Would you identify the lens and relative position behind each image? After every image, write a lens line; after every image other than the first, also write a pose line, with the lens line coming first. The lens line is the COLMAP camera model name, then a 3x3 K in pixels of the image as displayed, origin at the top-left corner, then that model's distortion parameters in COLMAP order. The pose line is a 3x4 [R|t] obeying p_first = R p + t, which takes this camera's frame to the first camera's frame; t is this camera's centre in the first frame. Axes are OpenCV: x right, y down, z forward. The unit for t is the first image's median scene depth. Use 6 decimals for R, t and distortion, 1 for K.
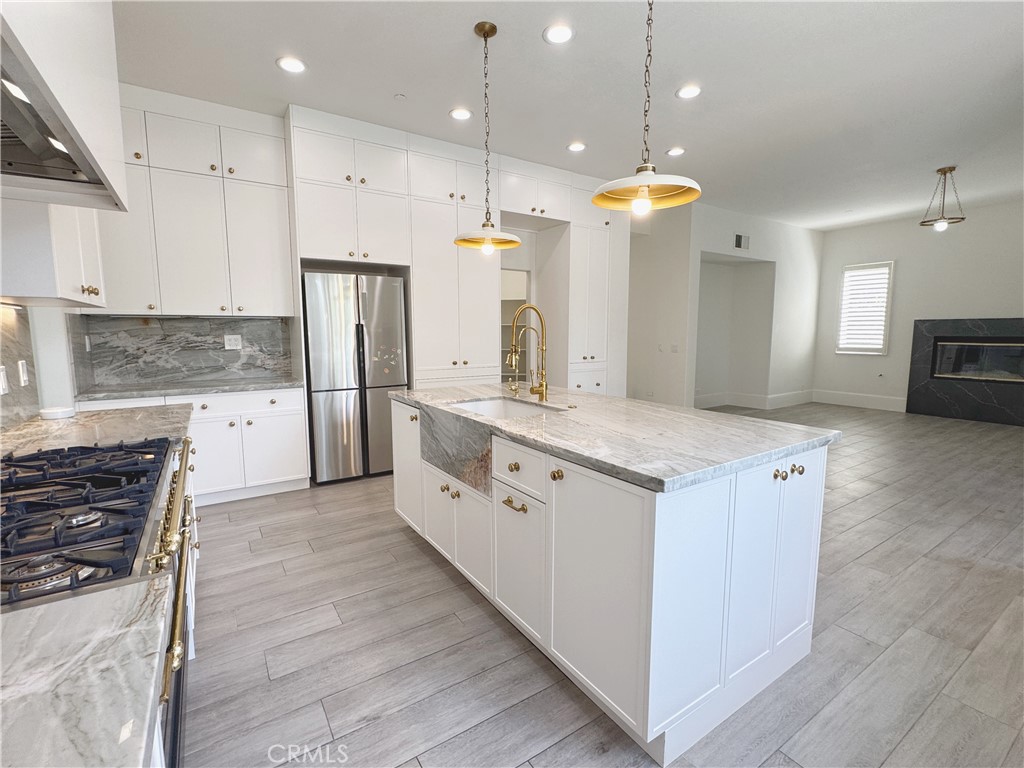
lens RADIAL K [[465.5, 0, 509.0], [0, 465.5, 383.4], [0, 0, 1]] dist [-0.002670, -0.000250]
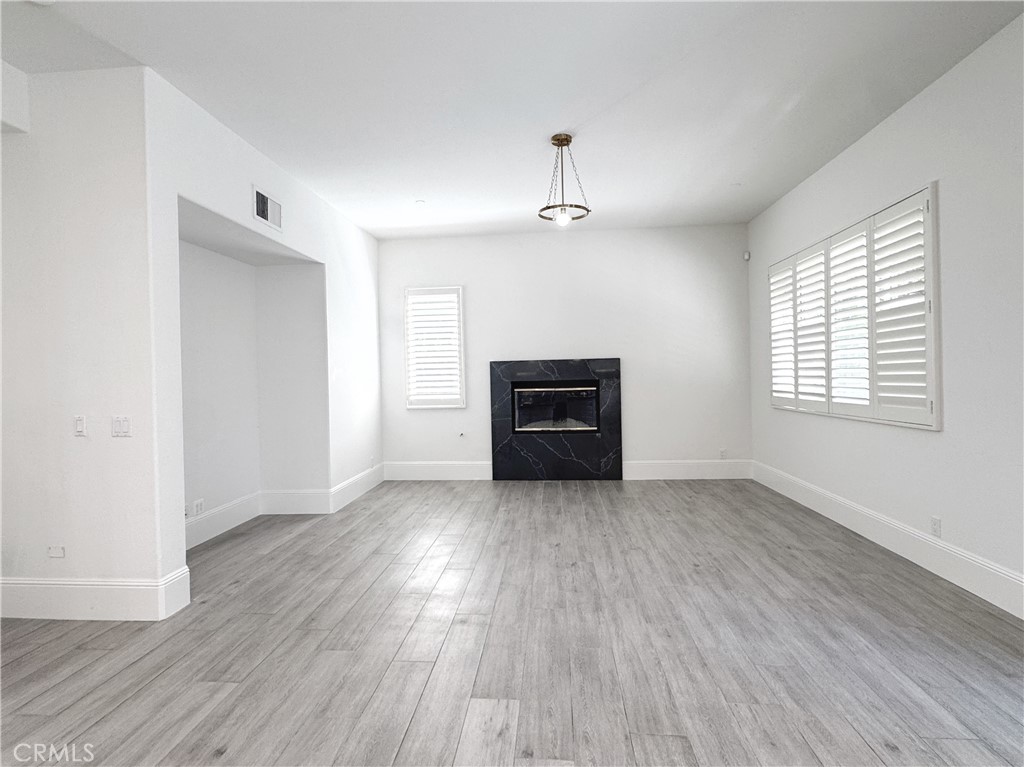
lens RADIAL K [[518.4, 0, 512.1], [0, 518.4, 378.6], [0, 0, 1]] dist [-0.002074, -0.000829]
pose [[0.609721, -0.016404, 0.792446, 0.342345], [0.109241, 0.991984, -0.063517, -0.083410], [-0.785052, 0.125295, 0.606626, 0.765175]]
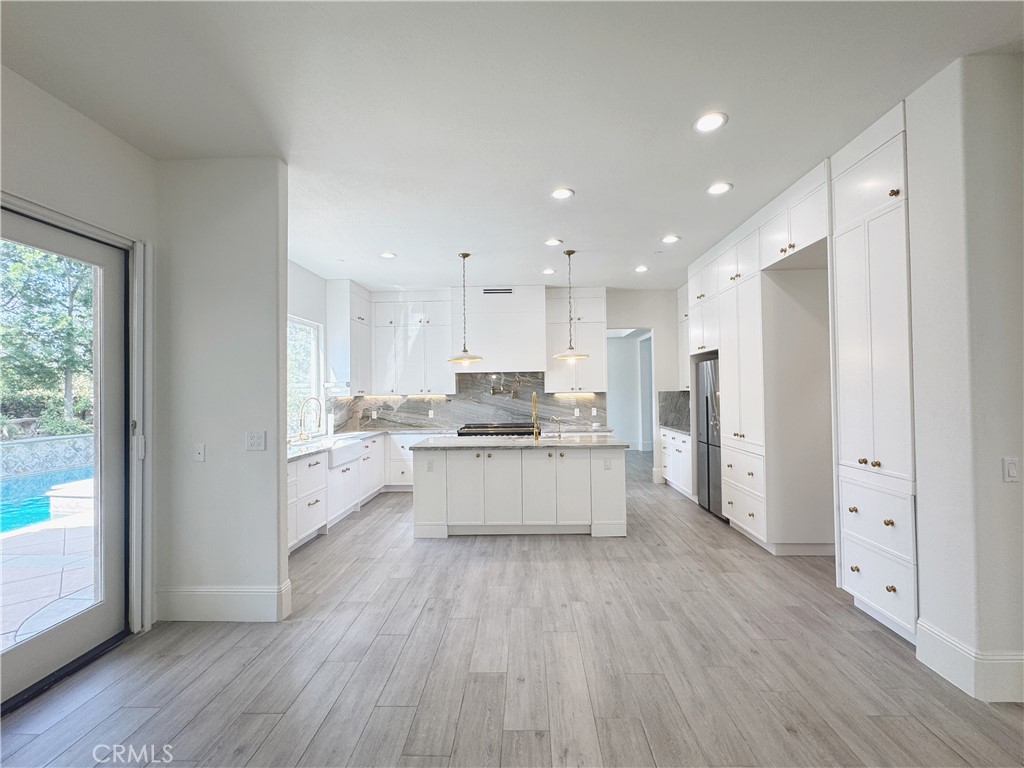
lens RADIAL K [[462.9, 0, 512.0], [0, 462.9, 384.0], [0, 0, 1]] dist [-0.000877, -0.000071]
pose [[-0.571822, -0.003325, -0.820371, 1.090439], [-0.077997, 0.995682, 0.050330, -0.182412], [0.816661, 0.092766, -0.569613, 1.266668]]
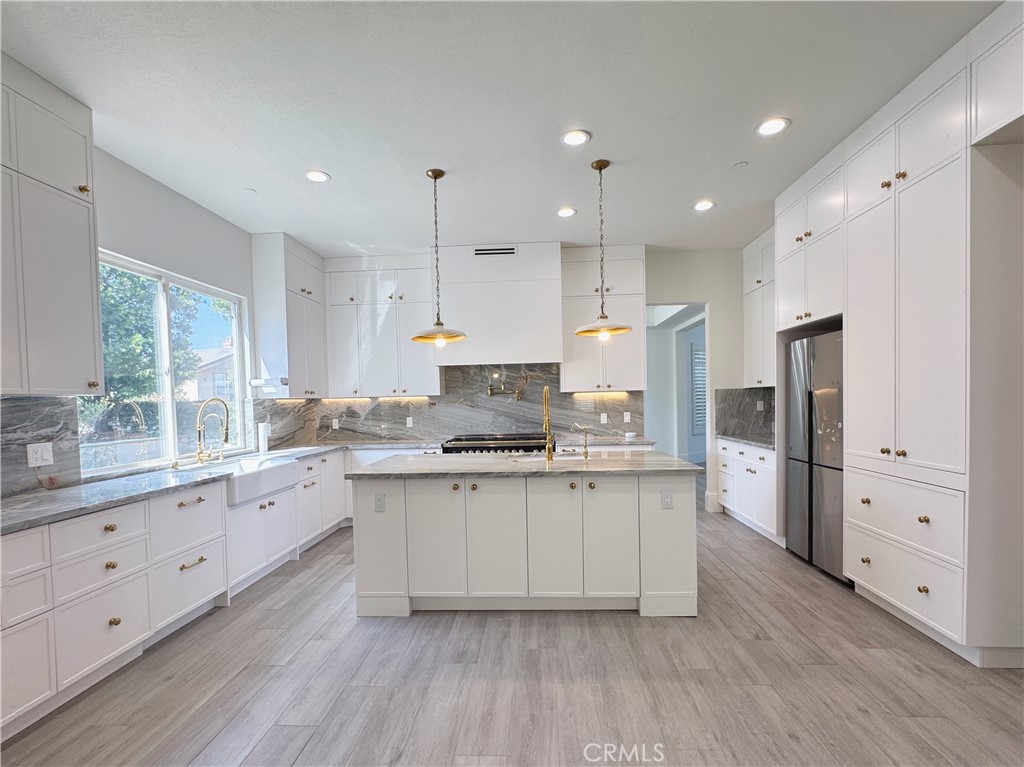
lens RADIAL K [[472.3, 0, 510.5], [0, 472.3, 415.6], [0, 0, 1]] dist [-0.003481, -0.000290]
pose [[-0.594589, 0.041307, -0.802968, 0.730916], [-0.066969, 0.992665, 0.100656, -0.129819], [0.801236, 0.113623, -0.587461, 1.045560]]
